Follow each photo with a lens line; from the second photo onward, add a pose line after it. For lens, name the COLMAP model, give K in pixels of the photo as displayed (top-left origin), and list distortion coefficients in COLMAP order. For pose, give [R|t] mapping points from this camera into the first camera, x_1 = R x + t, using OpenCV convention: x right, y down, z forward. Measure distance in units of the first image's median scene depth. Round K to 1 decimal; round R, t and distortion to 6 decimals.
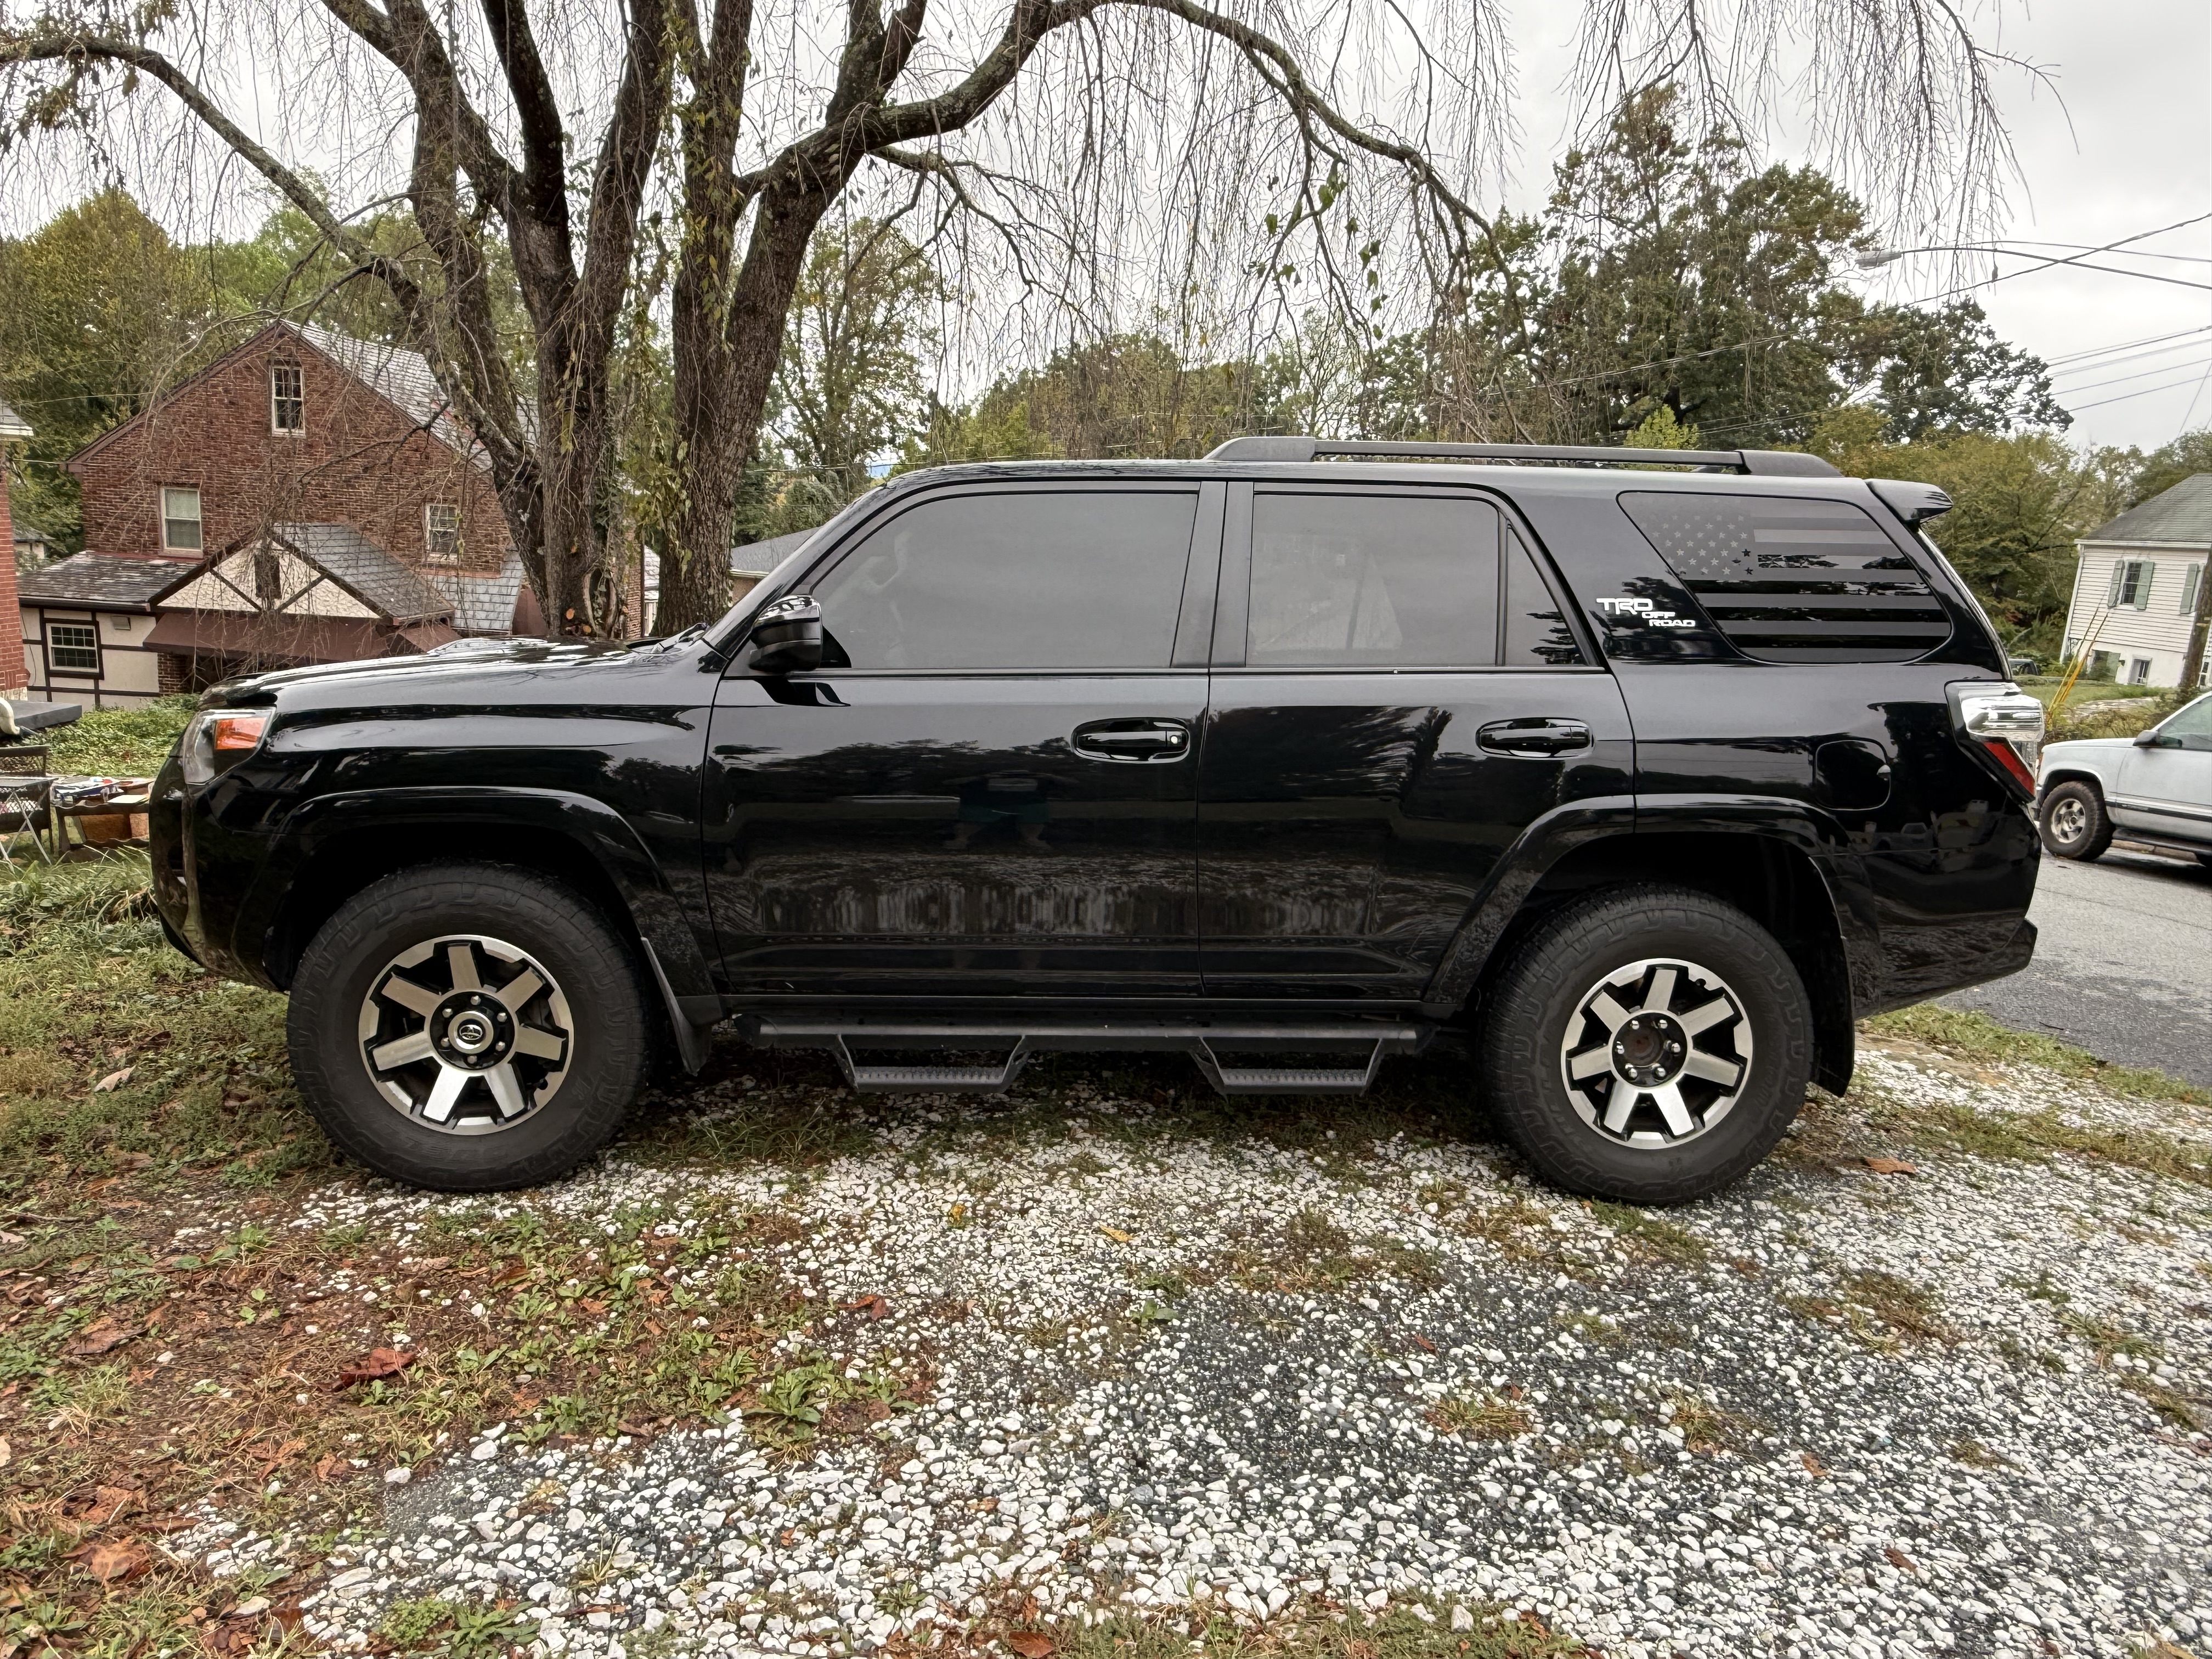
lens RADIAL K [[1486.3, 0, 1106.0], [0, 1486.3, 829.5], [0, 0, 1]] dist [0.004672, 0.001447]
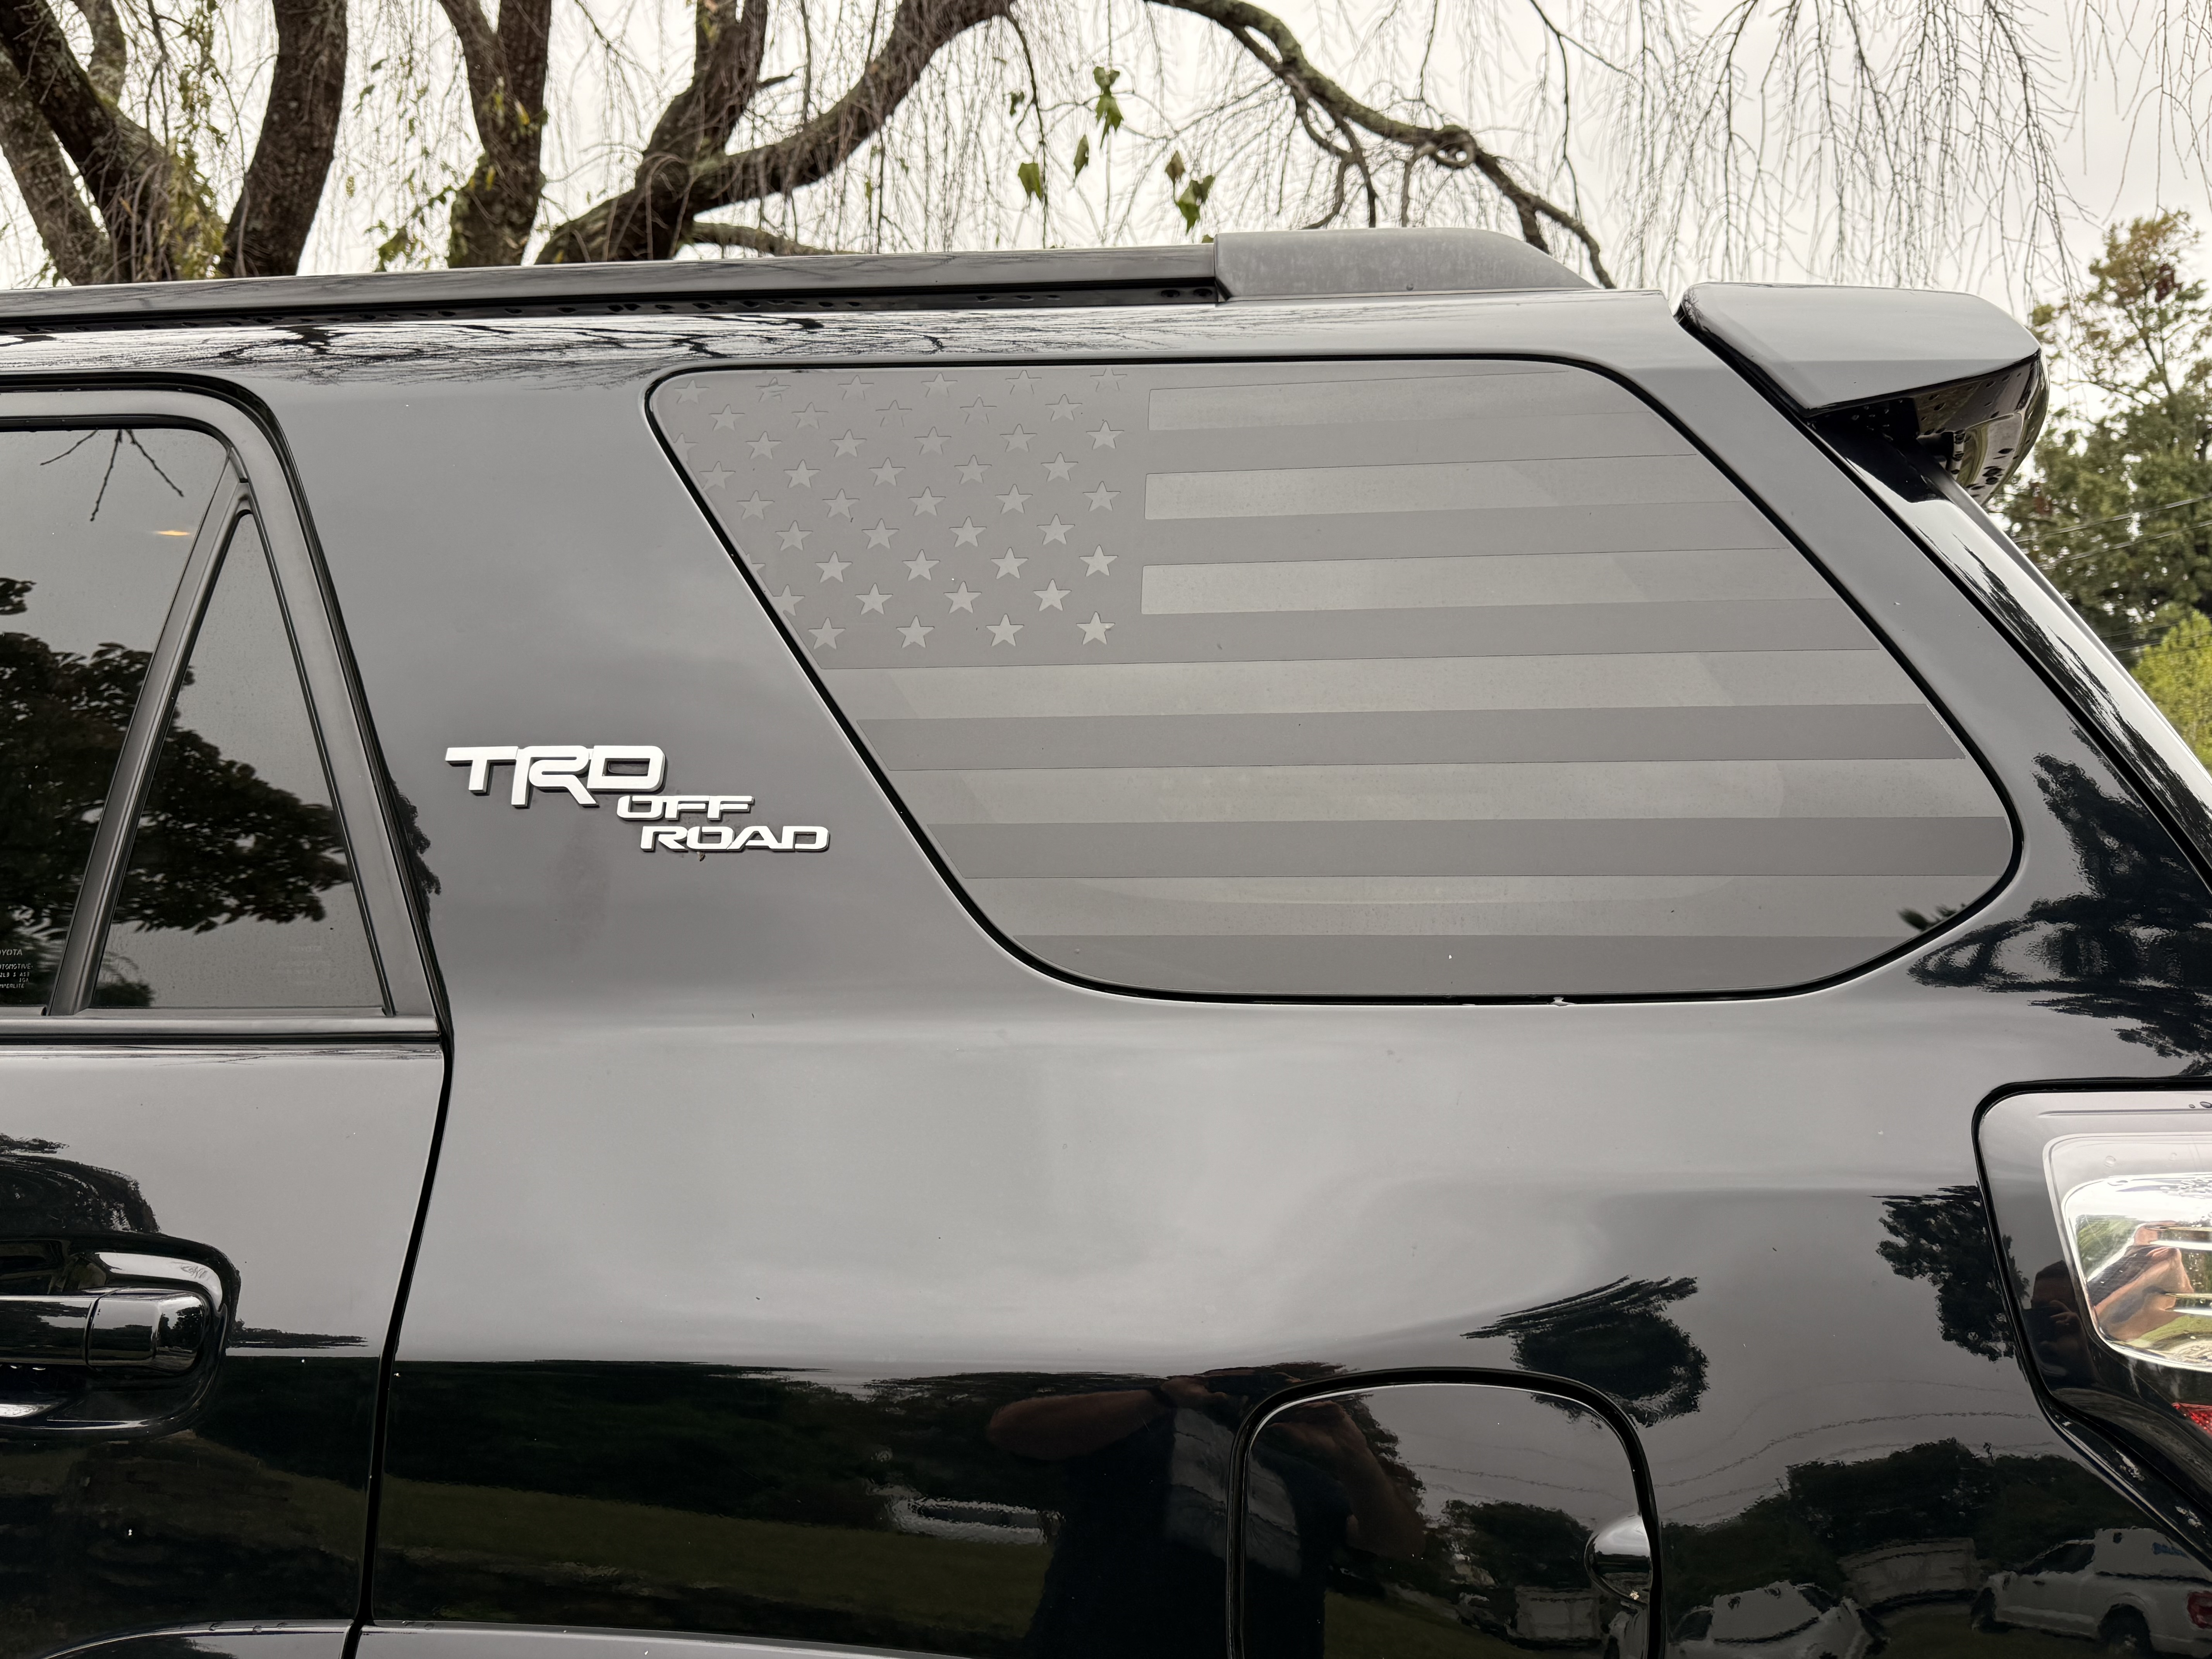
lens RADIAL K [[1893.3, 0, 1106.0], [0, 1893.3, 829.5], [0, 0, 1]] dist [0.009416, 0.008786]
pose [[0.984392, -0.021921, -0.174622, 0.175563], [-0.010233, 0.983404, -0.181140, -0.029642], [0.175695, 0.180100, 0.967830, 0.250839]]
